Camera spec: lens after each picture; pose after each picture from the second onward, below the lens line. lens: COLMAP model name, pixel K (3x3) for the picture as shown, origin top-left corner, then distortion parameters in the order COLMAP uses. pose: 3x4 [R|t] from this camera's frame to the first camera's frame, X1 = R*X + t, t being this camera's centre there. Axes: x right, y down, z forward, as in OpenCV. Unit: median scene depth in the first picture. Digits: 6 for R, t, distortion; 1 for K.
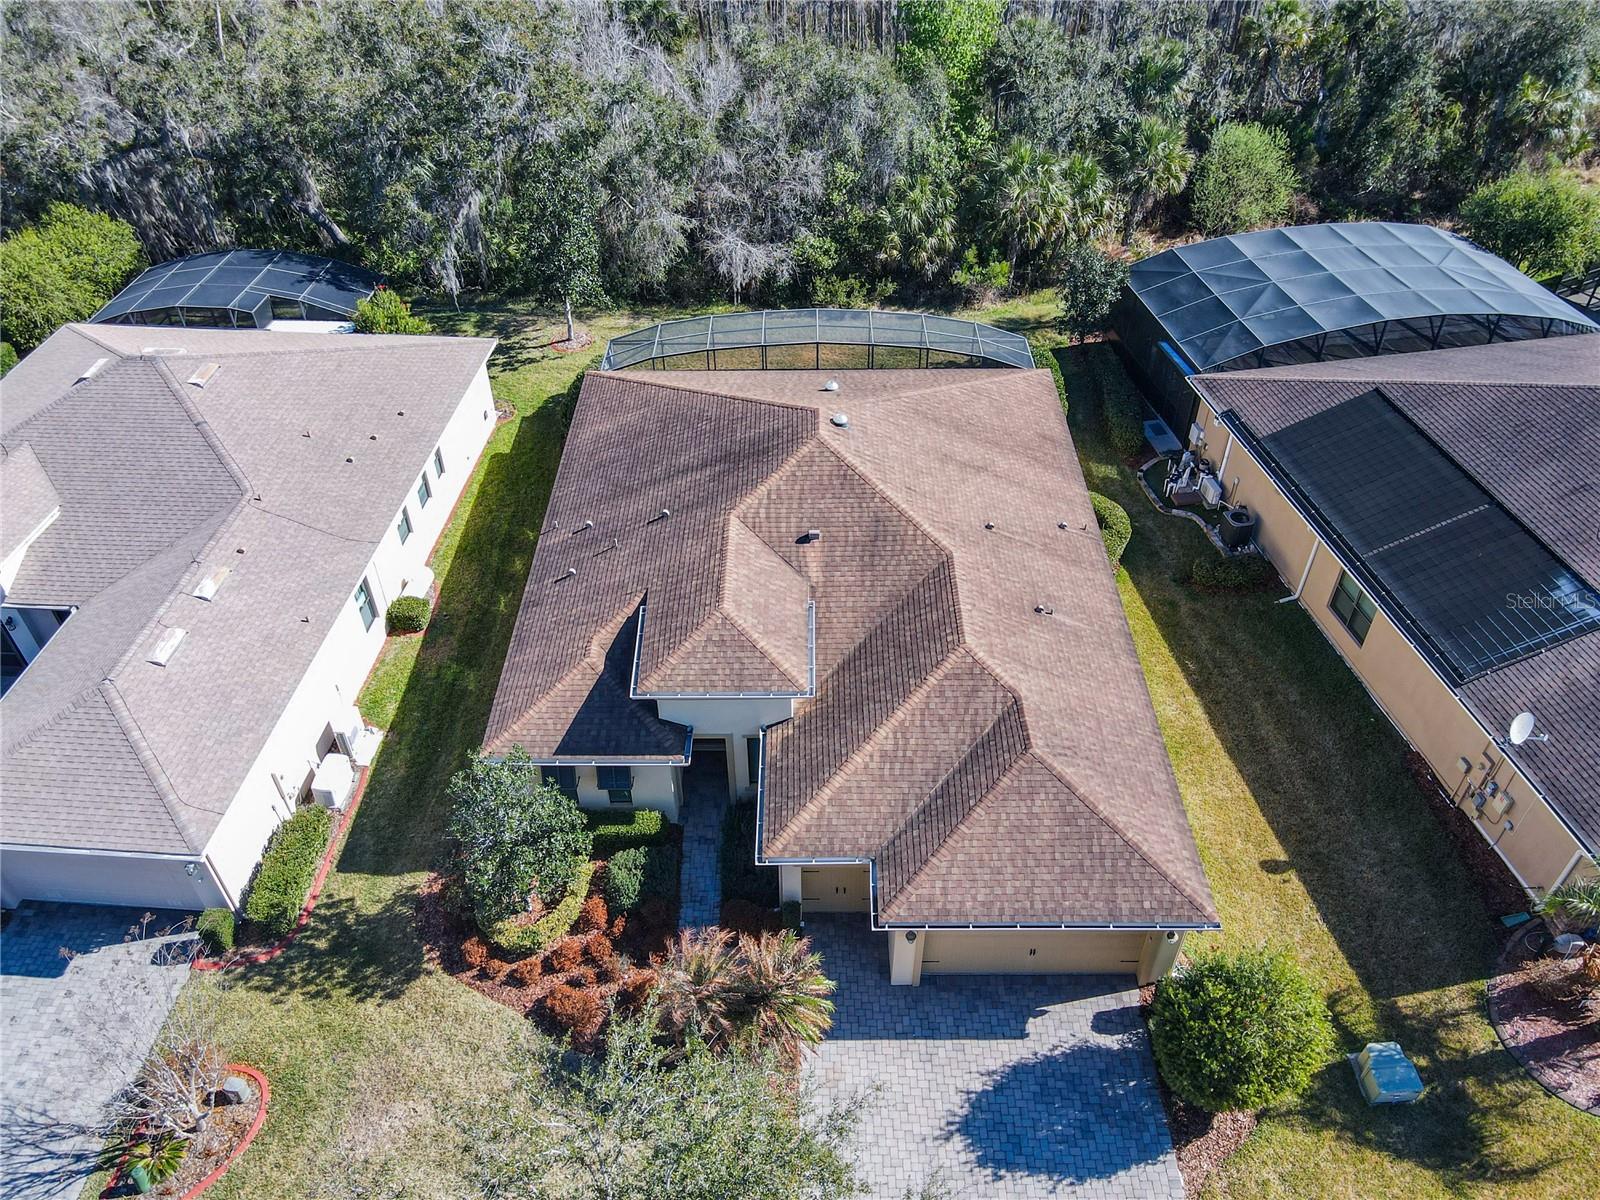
lens RADIAL K [[1119.0, 0, 800.0], [0, 1119.0, 600.0], [0, 0, 1]] dist [-0.001330, 0.007739]
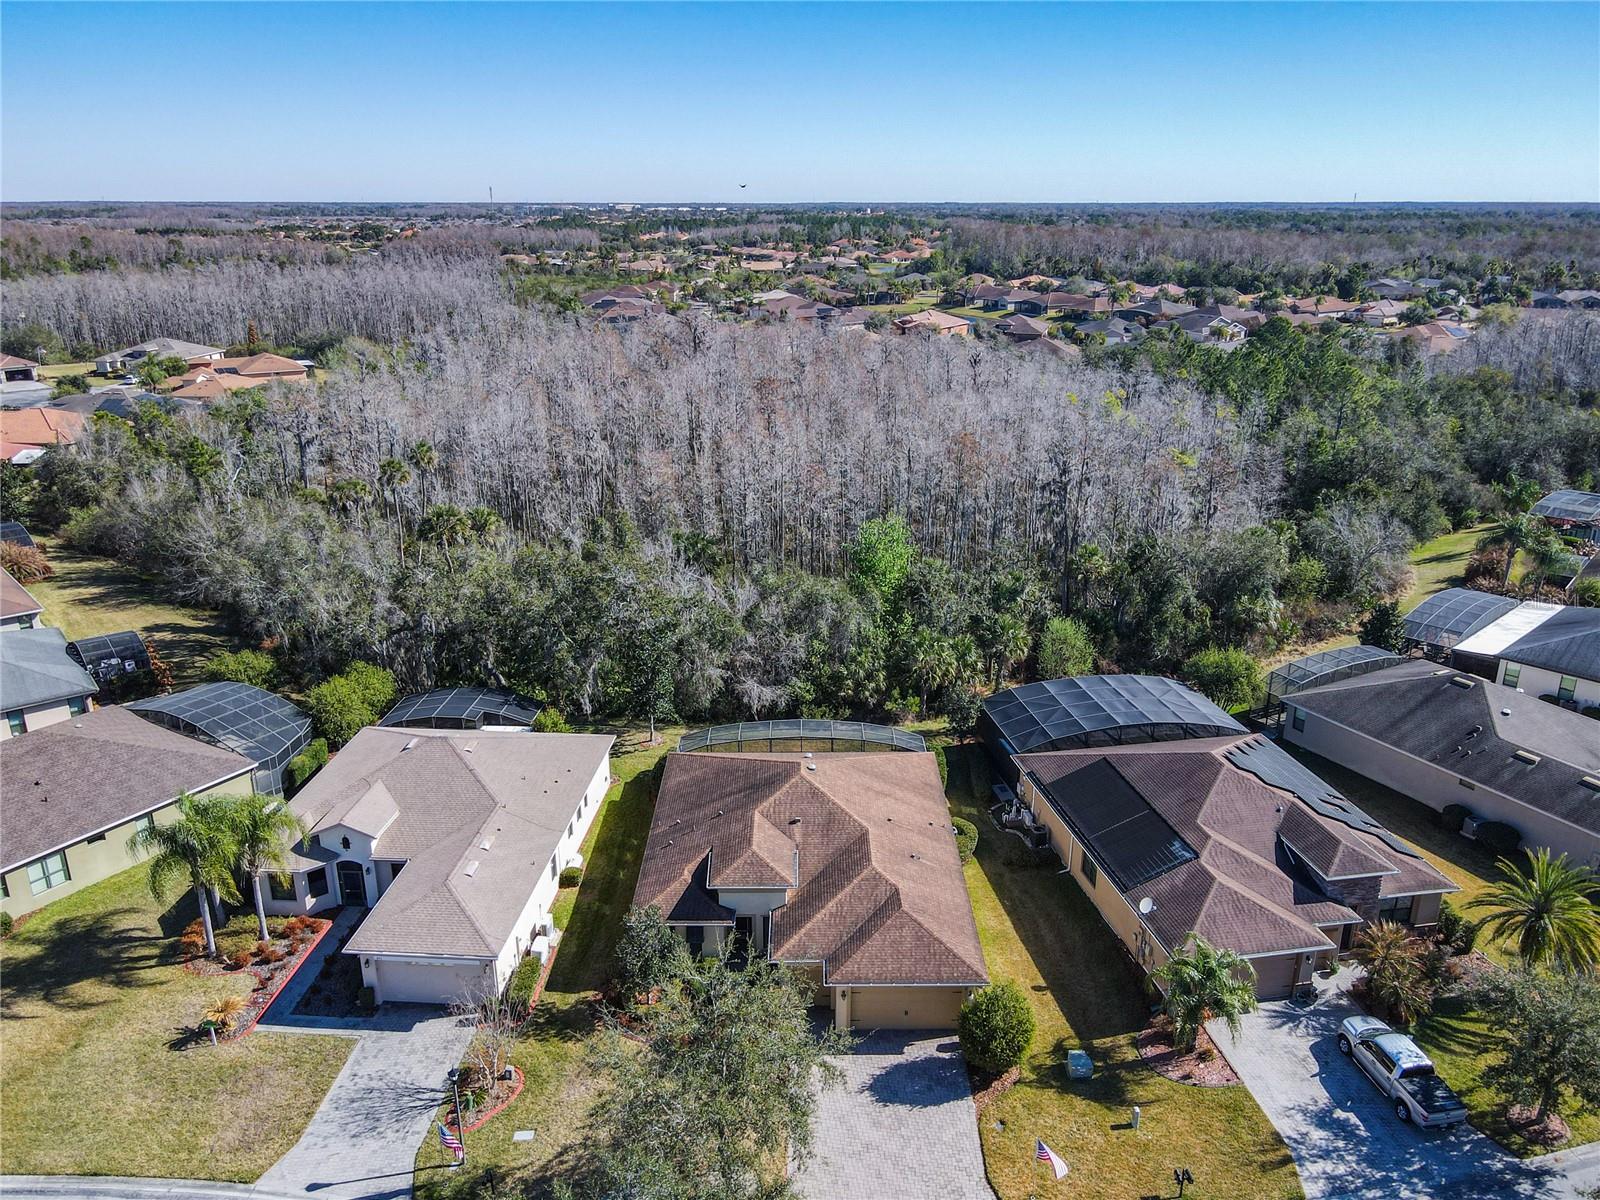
lens RADIAL K [[1119.0, 0, 800.0], [0, 1119.0, 600.0], [0, 0, 1]] dist [-0.001330, 0.007739]
pose [[0.999976, 0.004457, 0.005295, 0.003021], [-0.002019, 0.919607, -0.392833, 0.257873], [-0.006620, 0.392813, 0.919594, -0.686555]]
